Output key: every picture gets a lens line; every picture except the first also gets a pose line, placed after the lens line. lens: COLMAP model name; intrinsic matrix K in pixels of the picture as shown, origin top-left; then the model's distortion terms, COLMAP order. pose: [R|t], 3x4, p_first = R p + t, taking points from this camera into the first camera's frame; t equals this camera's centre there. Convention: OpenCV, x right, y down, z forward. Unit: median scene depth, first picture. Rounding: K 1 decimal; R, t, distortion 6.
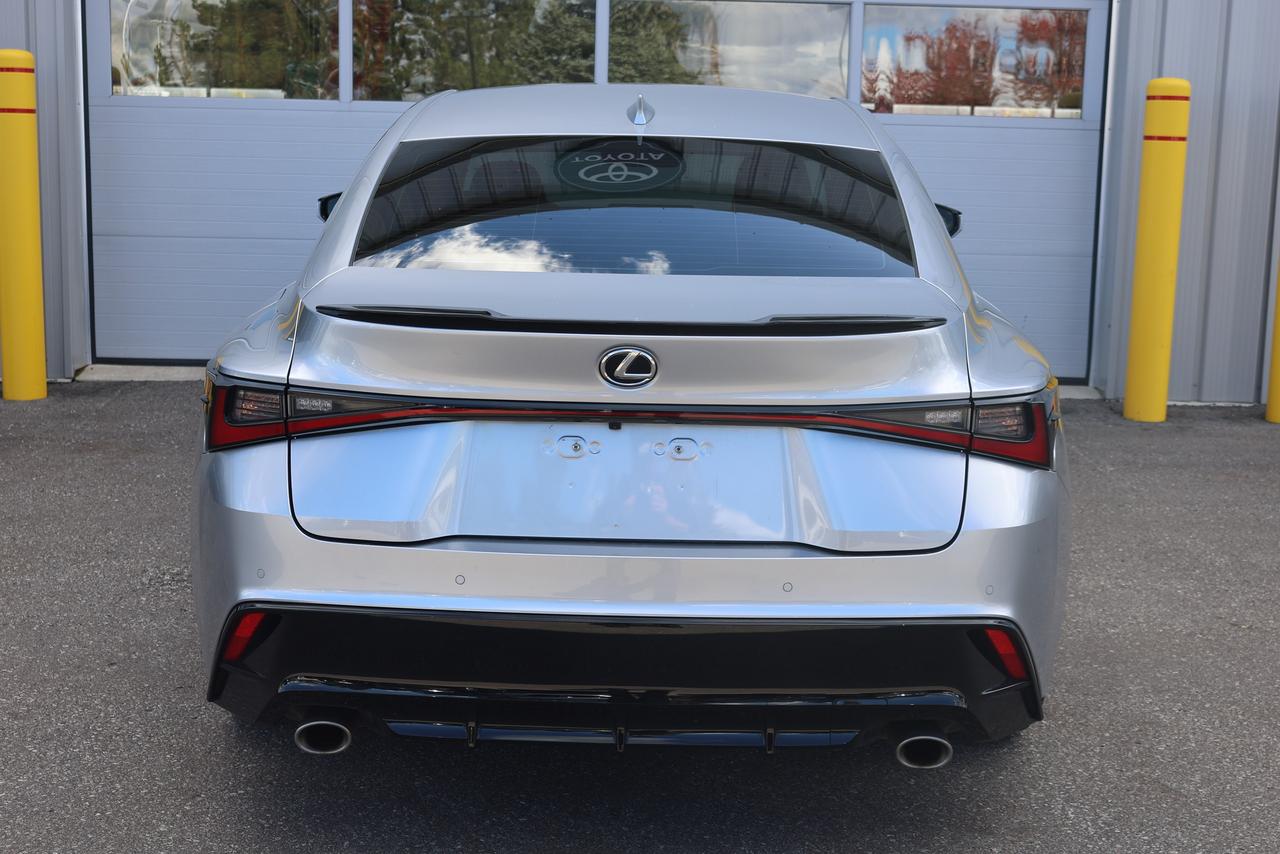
lens RADIAL K [[1749.6, 0, 640.6], [0, 1749.6, 425.2], [0, 0, 1]] dist [0.002319, 0.000000]
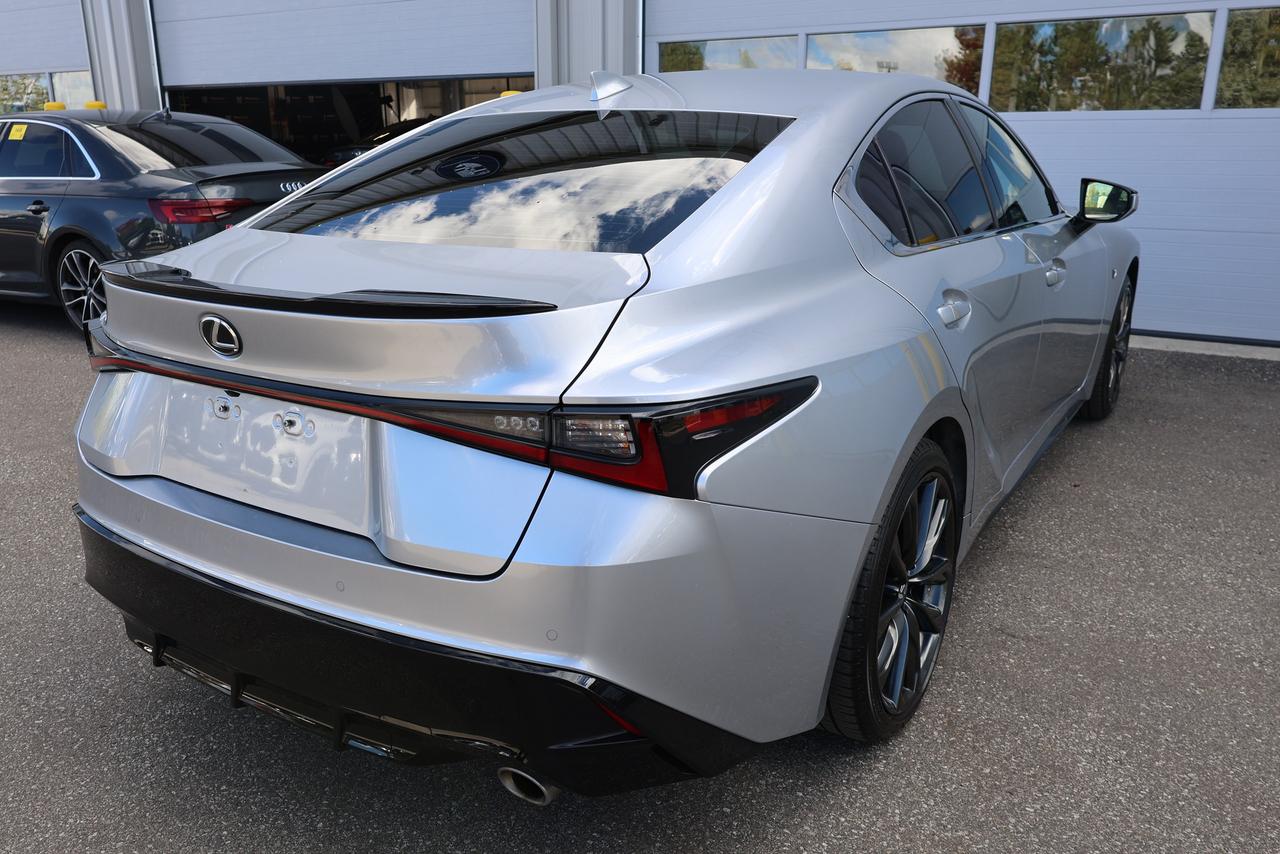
lens RADIAL K [[983.7, 0, 639.0], [0, 983.7, 430.5], [0, 0, 1]] dist [0.006455, 0.004353]
pose [[0.845259, 0.127023, -0.519039, 0.470628], [-0.070932, 0.989412, 0.126624, -0.065244], [0.529628, -0.070213, 0.845319, 0.639786]]
